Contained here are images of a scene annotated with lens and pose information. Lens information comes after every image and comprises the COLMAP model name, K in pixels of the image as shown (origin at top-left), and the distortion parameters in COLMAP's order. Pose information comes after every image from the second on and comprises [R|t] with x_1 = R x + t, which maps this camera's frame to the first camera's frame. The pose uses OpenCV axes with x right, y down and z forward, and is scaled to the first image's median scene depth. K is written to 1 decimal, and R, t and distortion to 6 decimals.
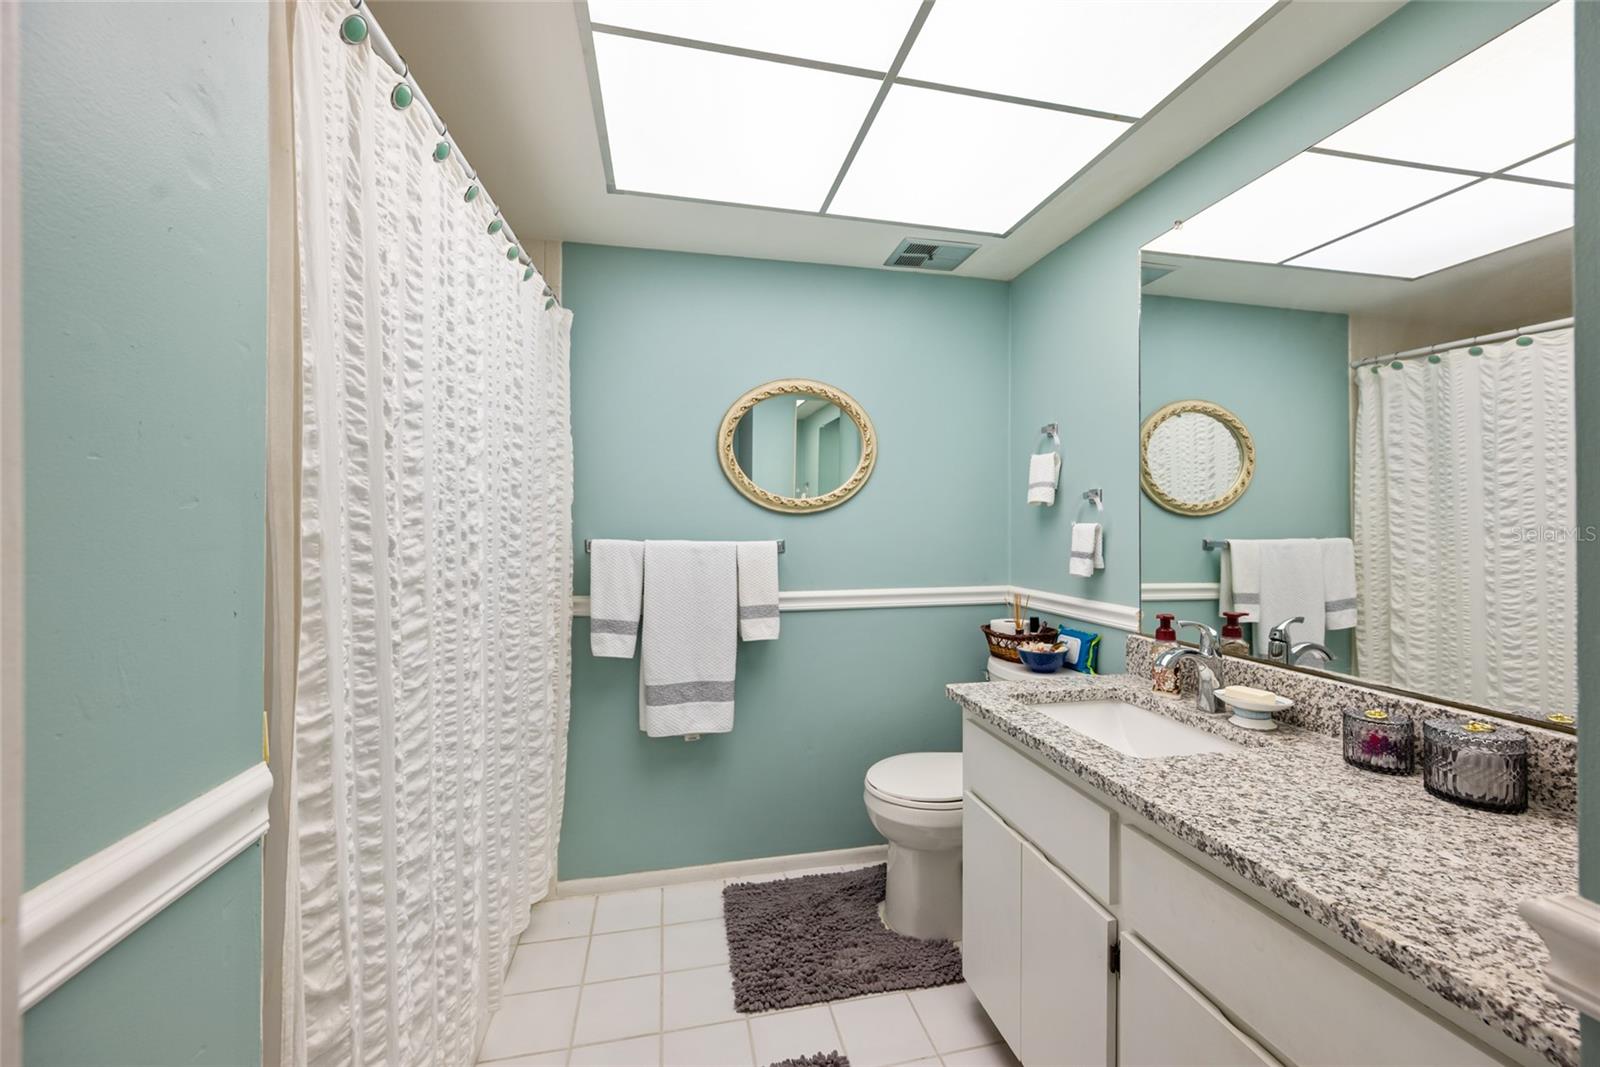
lens RADIAL K [[631.9, 0, 804.2], [0, 631.9, 528.3], [0, 0, 1]] dist [0.000702, -0.000079]
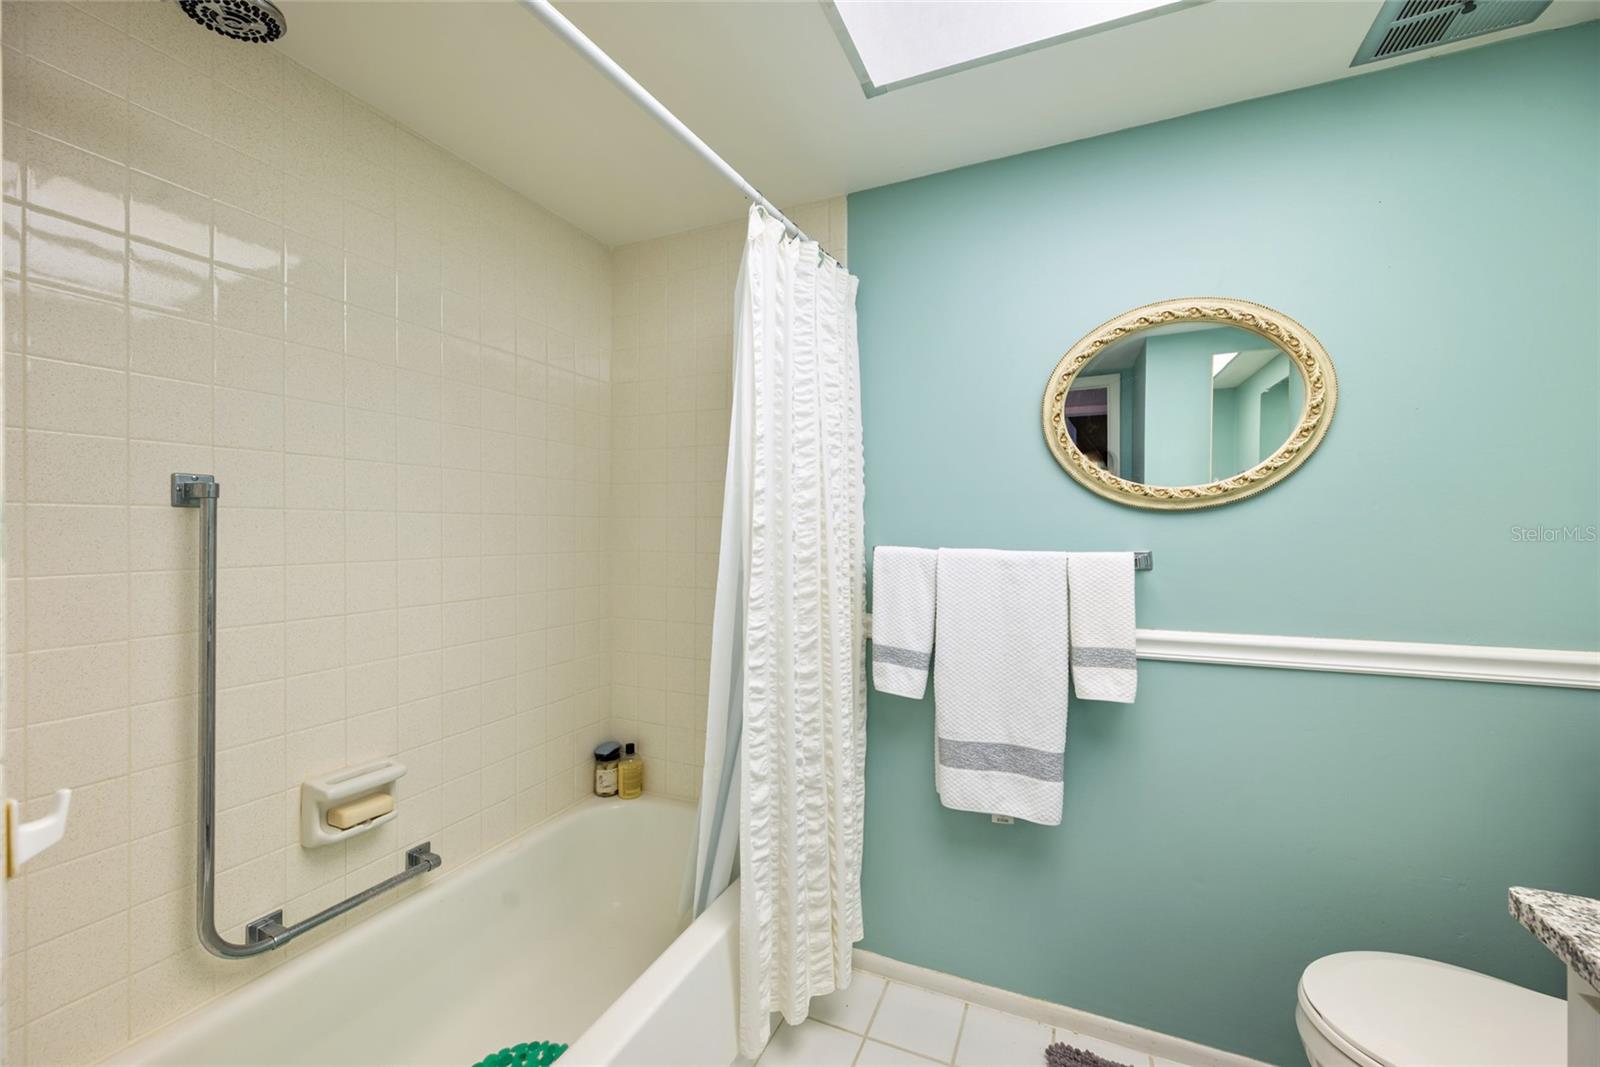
lens RADIAL K [[631.9, 0, 796.4], [0, 631.9, 531.2], [0, 0, 1]] dist [0.000702, -0.000079]
pose [[0.811379, -0.001831, -0.584518, 0.056857], [0.001230, 0.999998, -0.001426, -0.001099], [0.584519, 0.000438, 0.811380, 0.268137]]
